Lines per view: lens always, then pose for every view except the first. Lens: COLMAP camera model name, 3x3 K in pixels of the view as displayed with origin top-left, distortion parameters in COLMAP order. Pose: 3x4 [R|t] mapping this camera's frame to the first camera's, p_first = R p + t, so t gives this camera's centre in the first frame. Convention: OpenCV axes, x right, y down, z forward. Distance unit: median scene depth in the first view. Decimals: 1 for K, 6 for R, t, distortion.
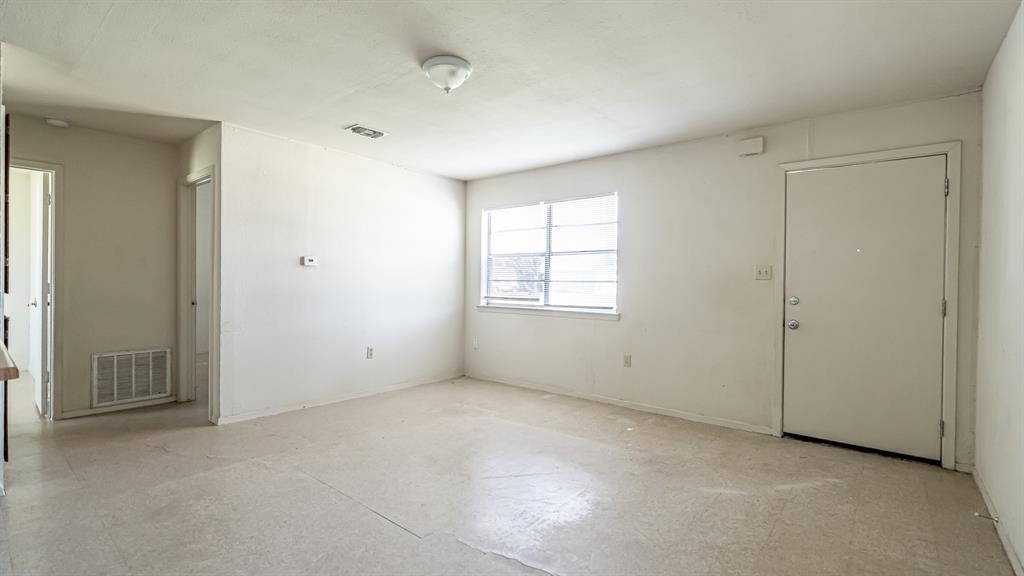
lens RADIAL K [[460.5, 0, 515.1], [0, 460.5, 285.1], [0, 0, 1]] dist [-0.002162, 0.000341]
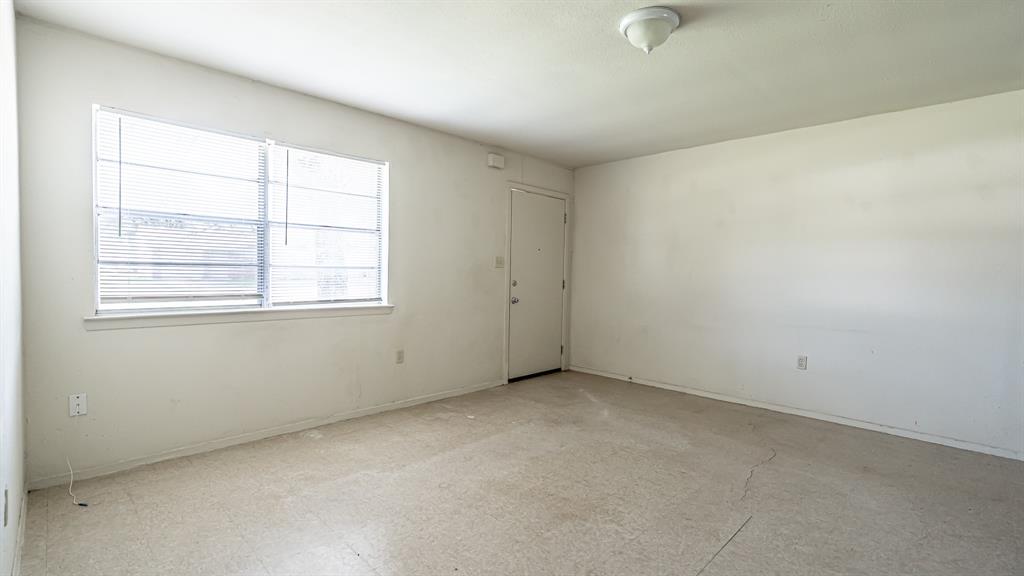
lens RADIAL K [[460.5, 0, 515.1], [0, 460.5, 285.1], [0, 0, 1]] dist [-0.002162, 0.000341]
pose [[0.097182, -0.037985, 0.994541, -0.667403], [-0.009156, 0.999195, 0.039057, -0.012495], [-0.995224, -0.012902, 0.096756, 0.744316]]
